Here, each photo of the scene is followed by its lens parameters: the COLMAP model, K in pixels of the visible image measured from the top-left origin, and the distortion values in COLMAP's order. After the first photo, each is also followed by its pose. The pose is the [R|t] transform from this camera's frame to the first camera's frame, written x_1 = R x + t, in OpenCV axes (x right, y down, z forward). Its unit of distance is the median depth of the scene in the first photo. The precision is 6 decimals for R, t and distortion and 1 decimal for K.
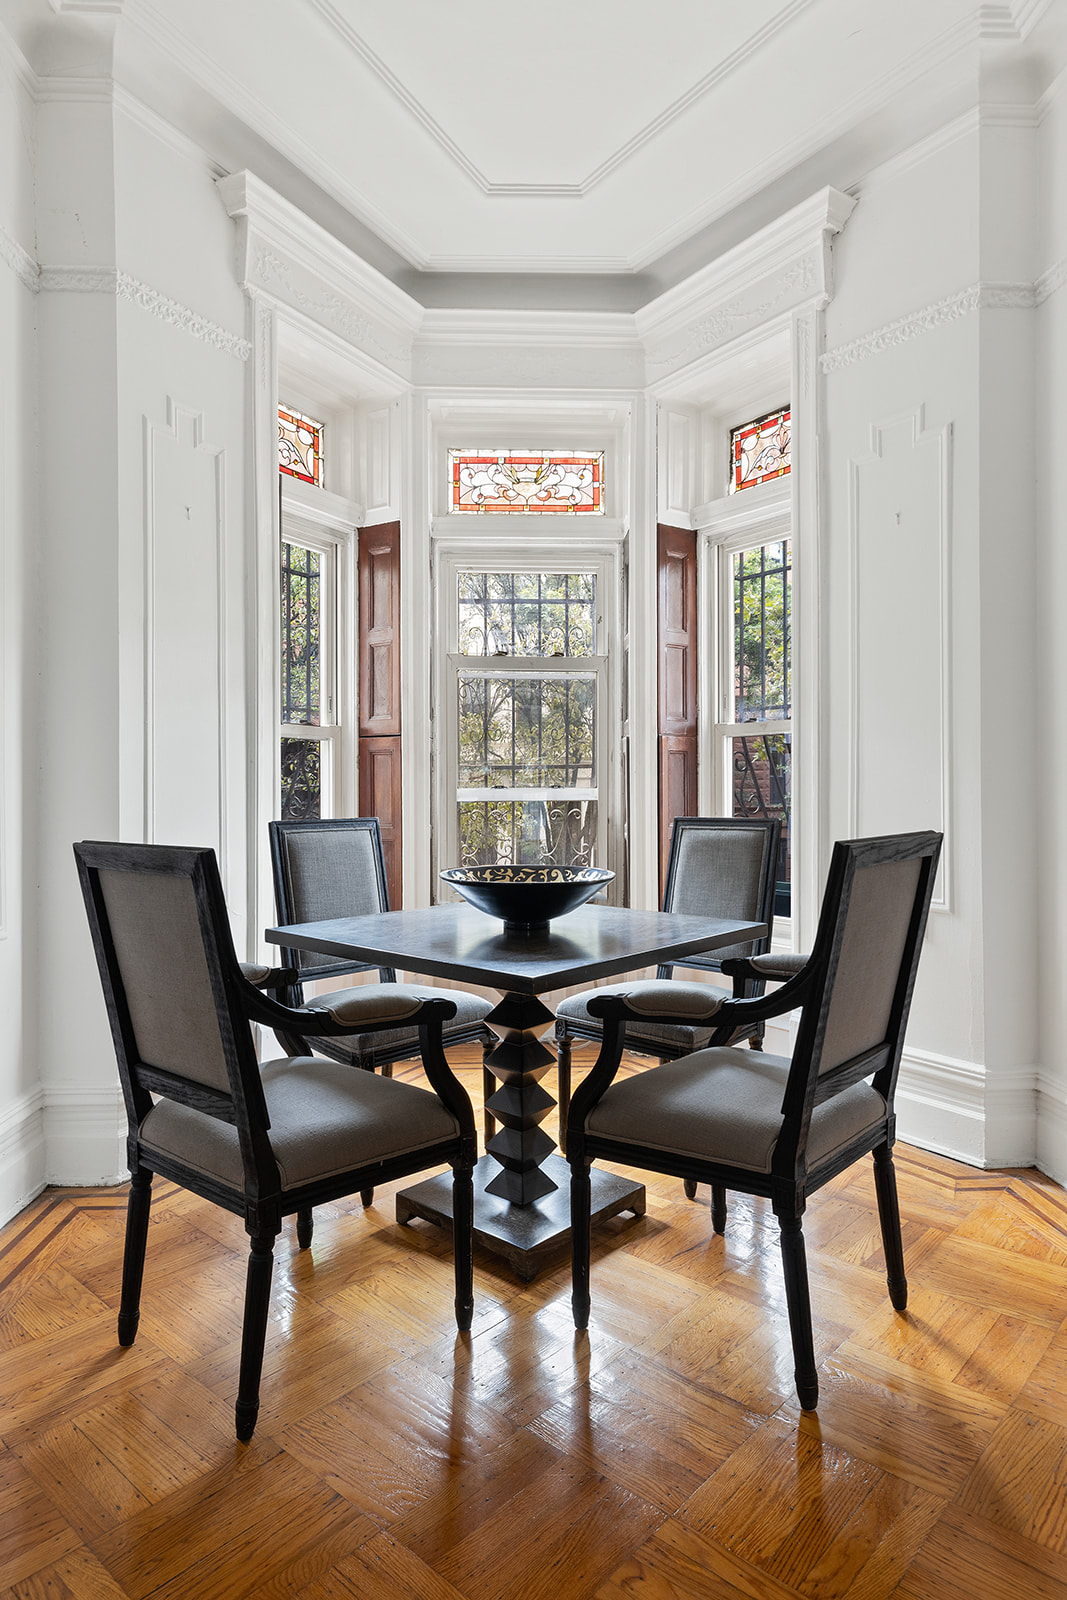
lens RADIAL K [[894.1, 0, 534.5], [0, 894.1, 797.5], [0, 0, 1]] dist [0.005527, 0.000535]
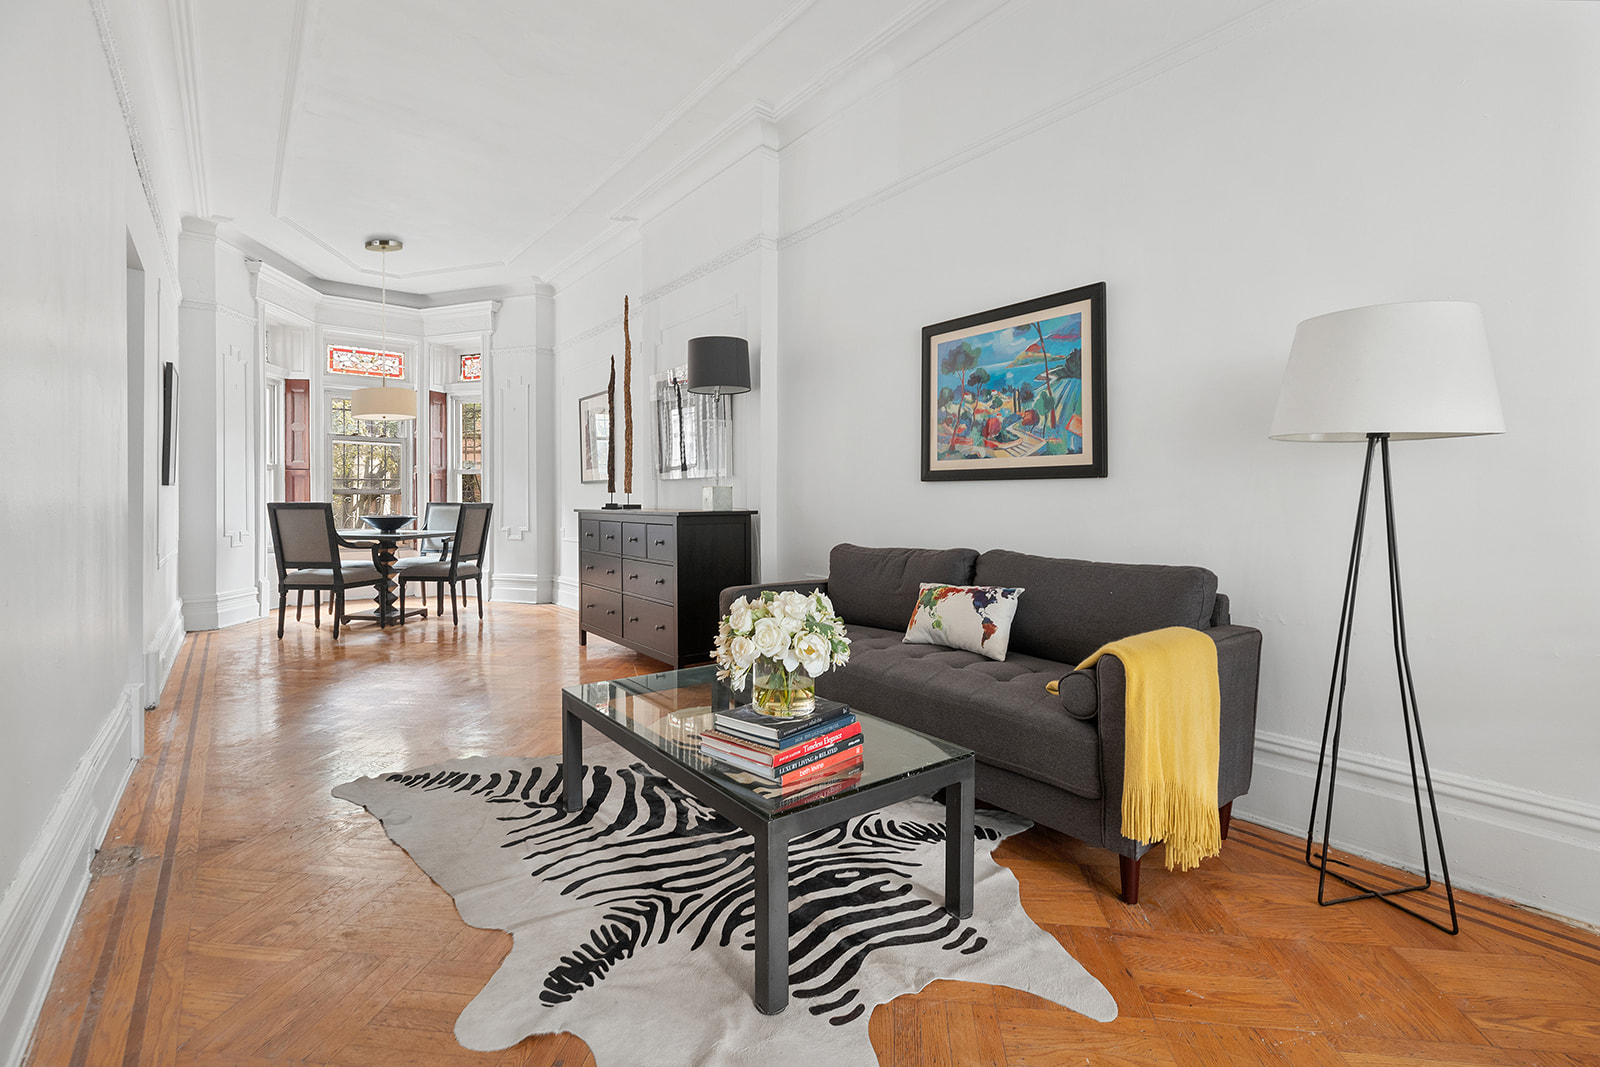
lens RADIAL K [[724.9, 0, 798.8], [0, 724.9, 504.1], [0, 0, 1]] dist [0.002175, -0.000001]
pose [[0.809760, 0.000300, 0.586762, -0.228679], [0.001582, 0.999995, -0.002694, 0.029628], [-0.586760, 0.003110, 0.809755, -1.323801]]
